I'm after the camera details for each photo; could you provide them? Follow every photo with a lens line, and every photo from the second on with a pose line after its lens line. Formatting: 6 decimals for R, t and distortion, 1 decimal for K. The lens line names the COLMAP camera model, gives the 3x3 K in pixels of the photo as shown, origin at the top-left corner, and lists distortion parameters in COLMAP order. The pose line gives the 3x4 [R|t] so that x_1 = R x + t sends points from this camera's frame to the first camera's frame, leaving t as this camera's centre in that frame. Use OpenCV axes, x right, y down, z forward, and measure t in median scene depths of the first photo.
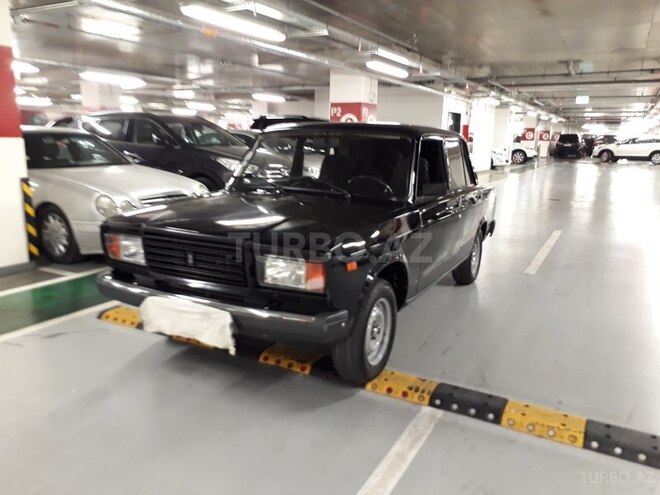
lens RADIAL K [[526.0, 0, 326.9], [0, 526.0, 247.6], [0, 0, 1]] dist [0.061862, -0.106983]
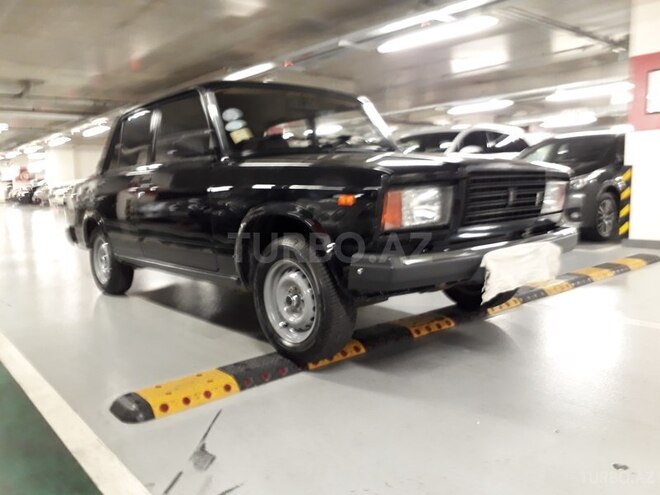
lens RADIAL K [[527.8, 0, 330.0], [0, 527.8, 247.5], [0, 0, 1]] dist [0.007580, -0.004333]
pose [[0.354252, -0.139337, 0.924711, -1.082219], [0.223318, 0.972833, 0.061036, -0.015397], [-0.908094, 0.184883, 0.375745, 0.868319]]
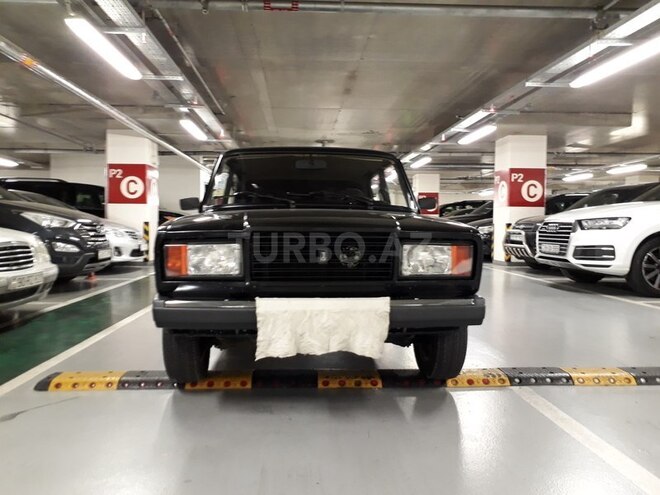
lens RADIAL K [[526.0, 0, 326.9], [0, 526.0, 247.6], [0, 0, 1]] dist [0.061862, -0.106983]
pose [[0.844025, -0.030652, 0.535427, -0.659123], [0.115354, 0.985373, -0.125430, 0.106993], [-0.523751, 0.167630, 0.835216, 0.234018]]
